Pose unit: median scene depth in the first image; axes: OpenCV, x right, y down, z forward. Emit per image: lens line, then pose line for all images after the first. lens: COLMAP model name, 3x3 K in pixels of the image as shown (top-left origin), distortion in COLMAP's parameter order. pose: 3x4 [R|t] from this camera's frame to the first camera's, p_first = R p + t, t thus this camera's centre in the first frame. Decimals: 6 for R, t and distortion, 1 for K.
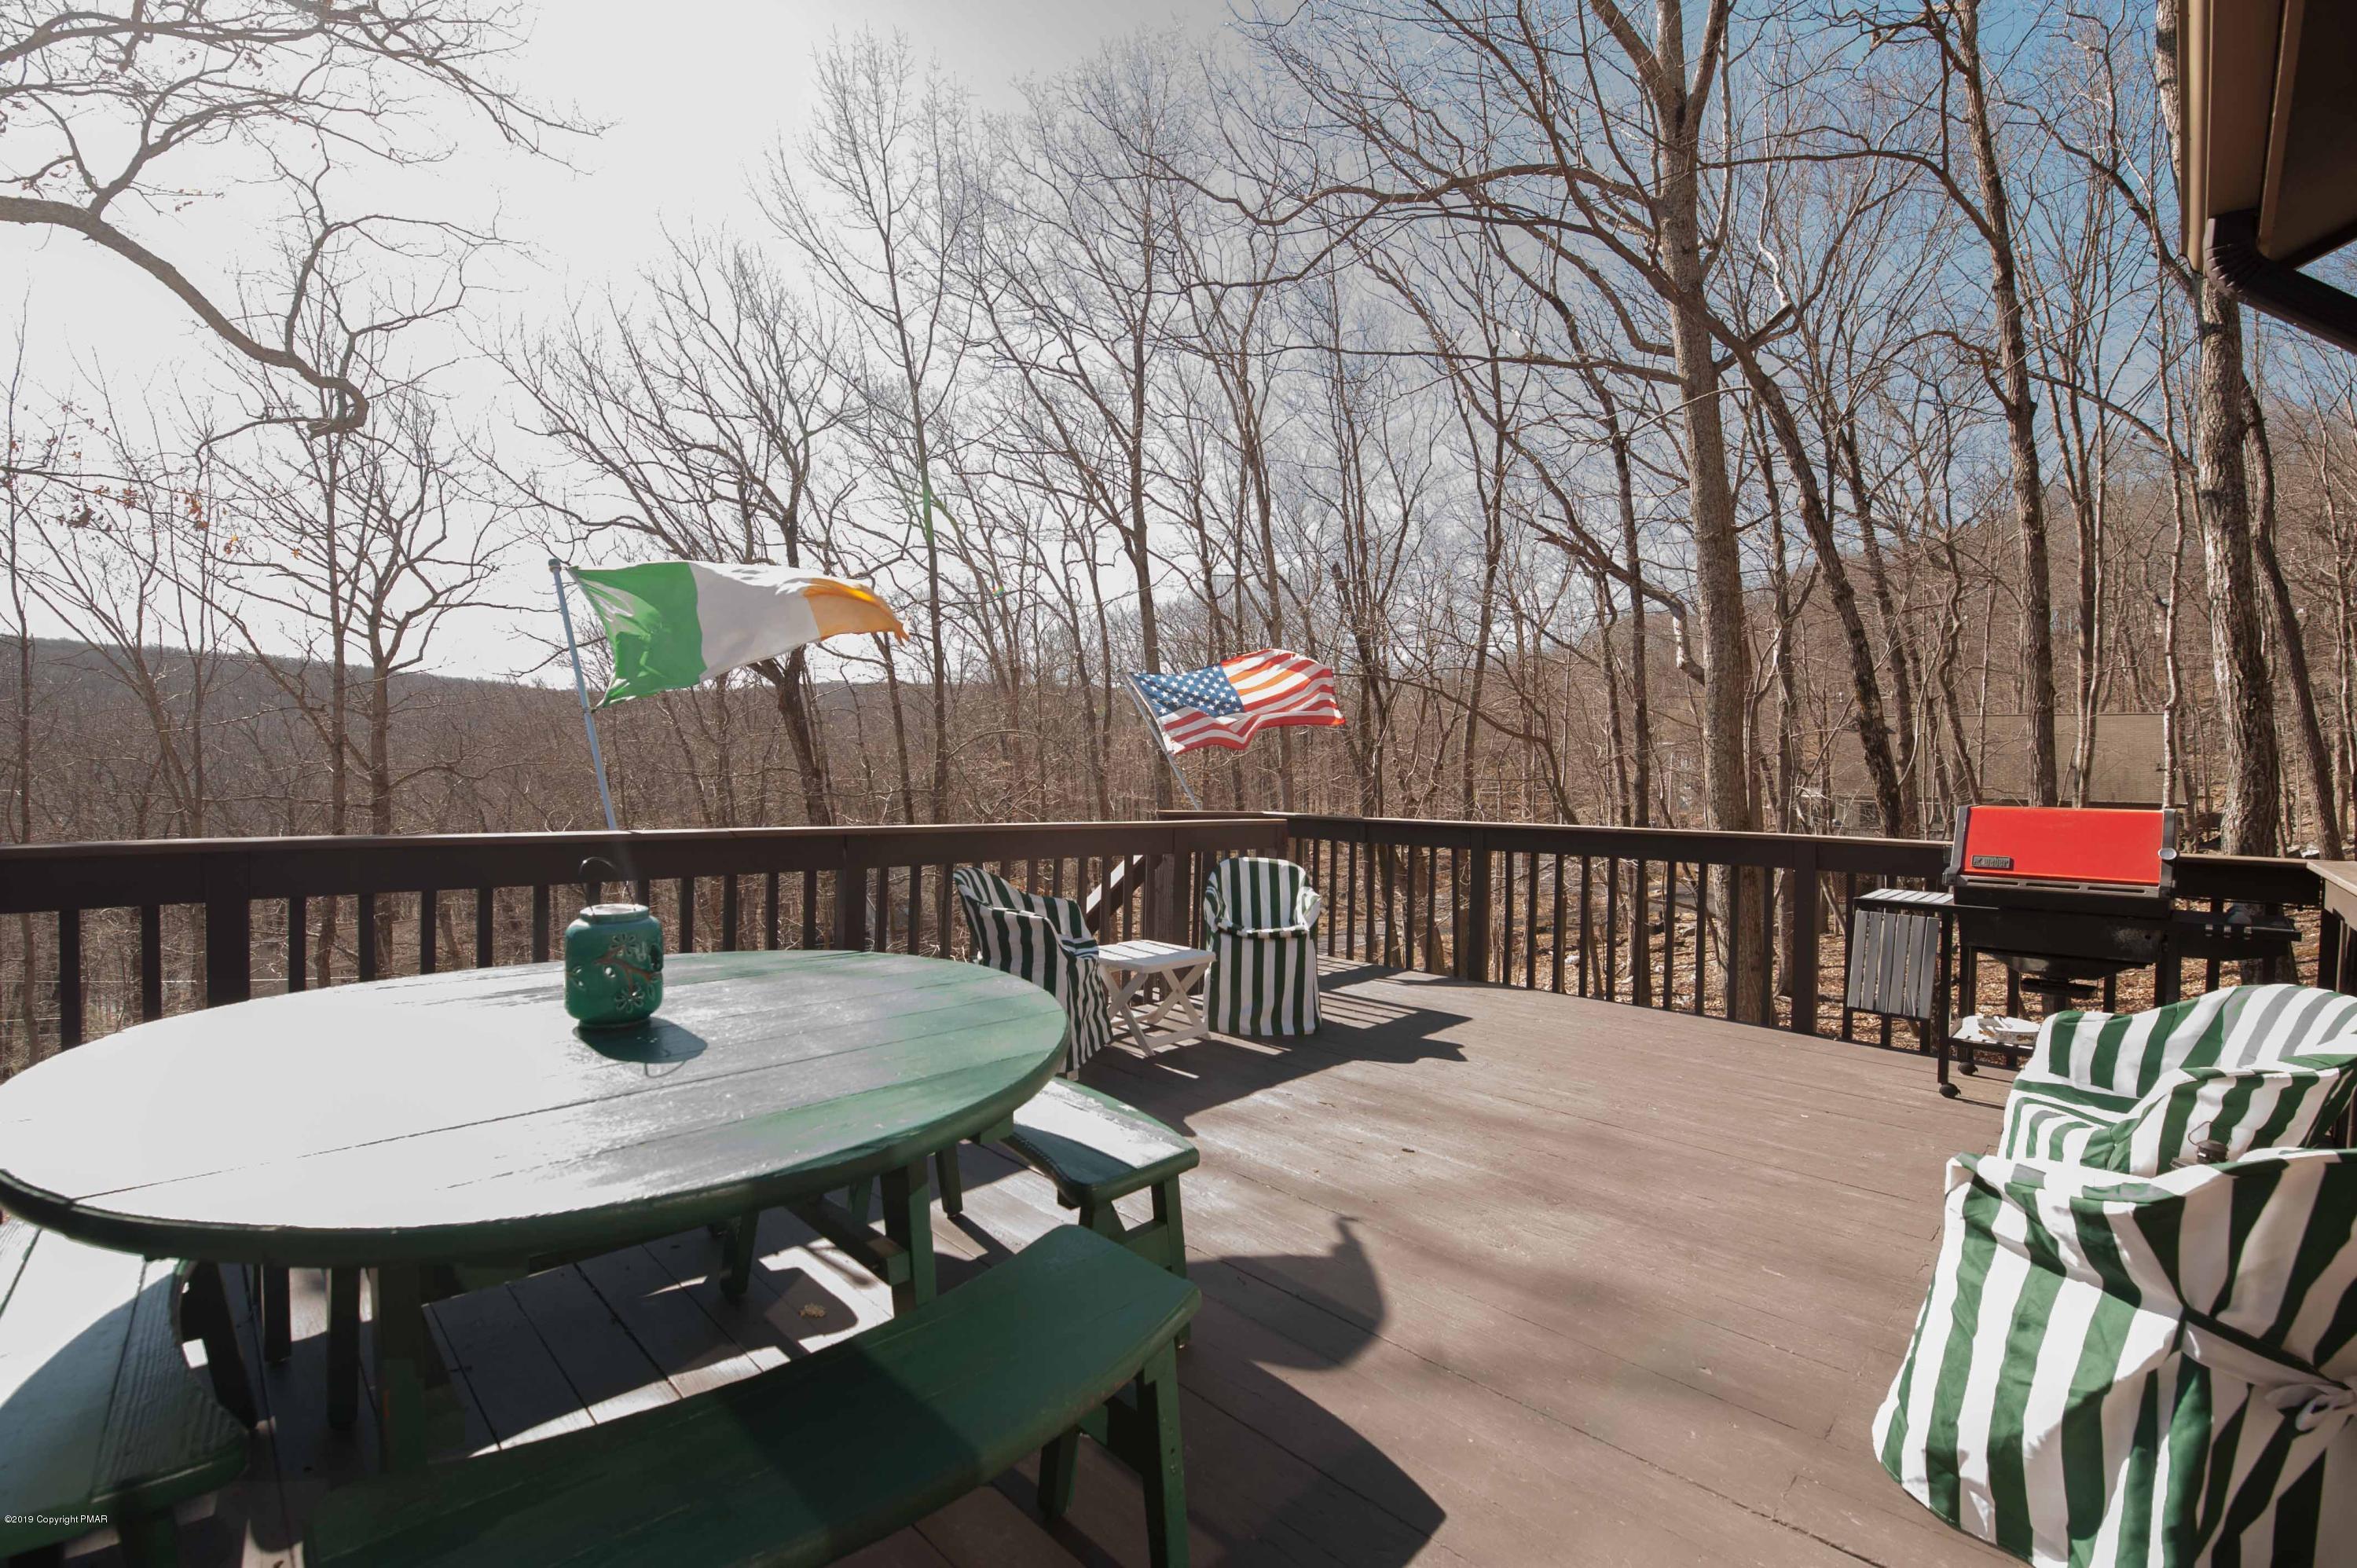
lens RADIAL K [[1017.4, 0, 1174.4], [0, 1017.4, 796.4], [0, 0, 1]] dist [-0.003551, -0.009679]
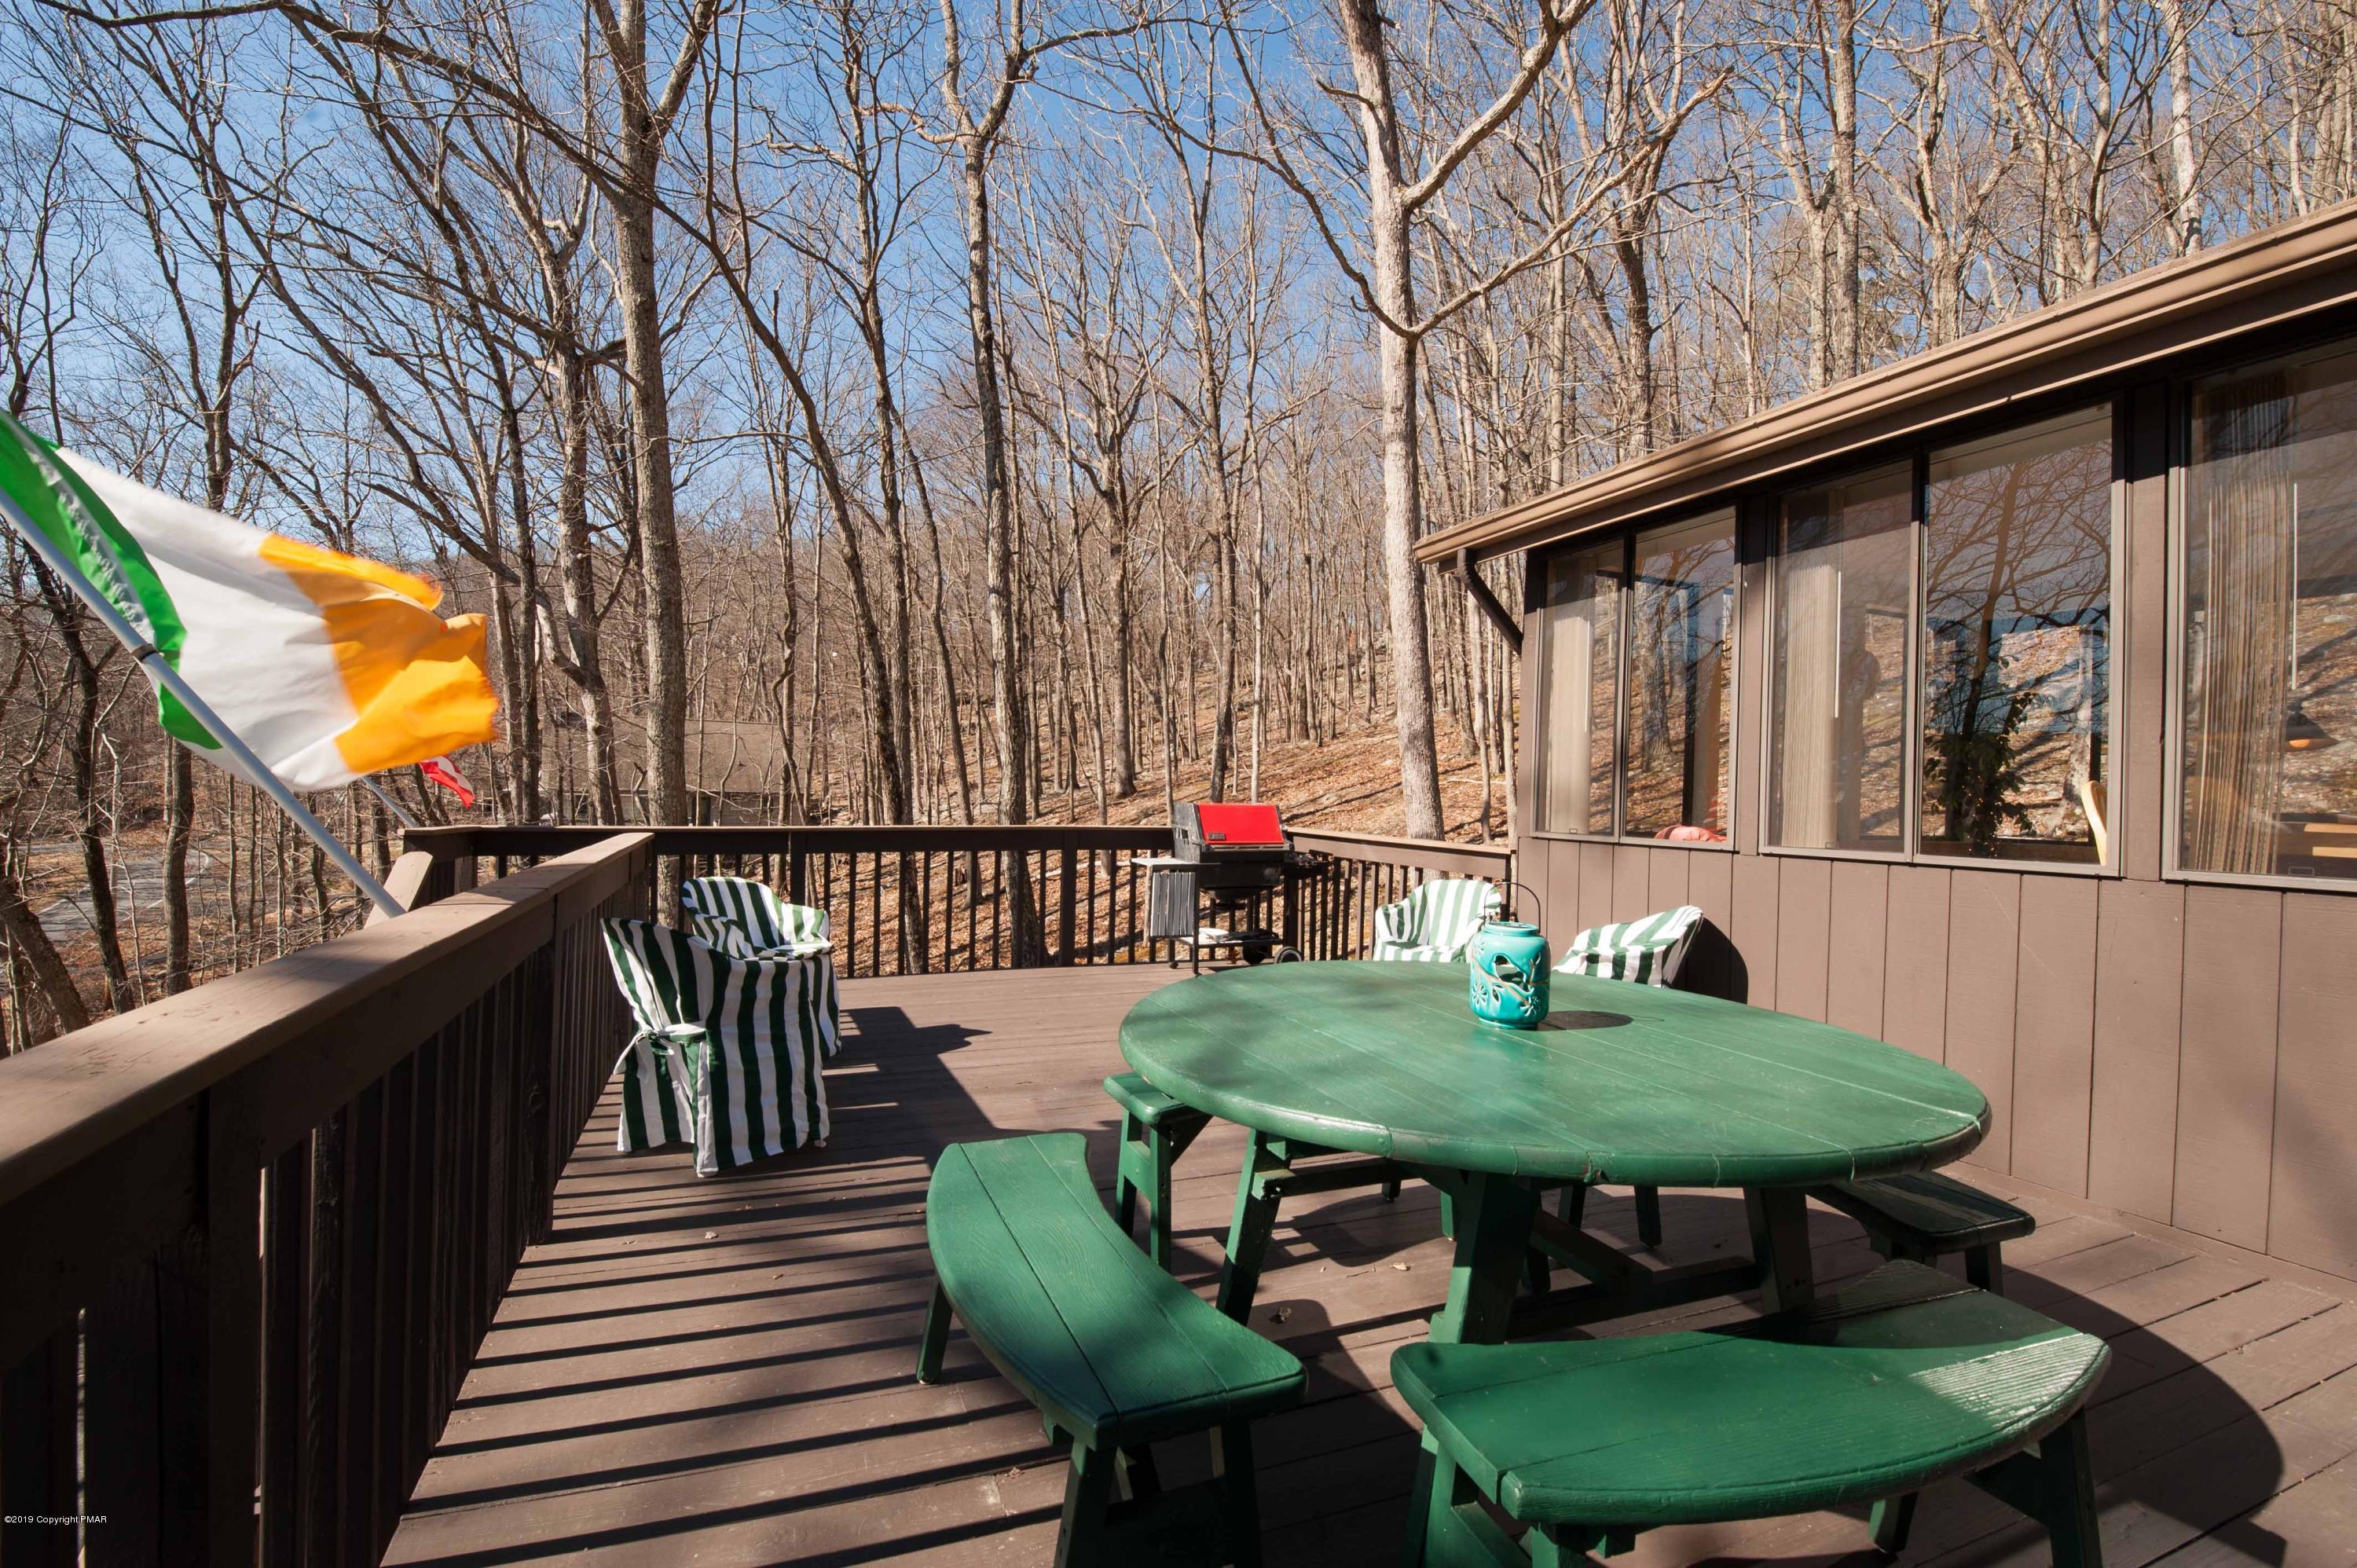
lens RADIAL K [[1017.4, 0, 1174.4], [0, 1017.4, 796.4], [0, 0, 1]] dist [-0.003551, -0.009679]
pose [[0.379600, -0.014947, 0.925030, -0.651576], [0.008863, 0.999882, 0.012519, -0.020576], [-0.925108, 0.003447, 0.379687, 0.332344]]
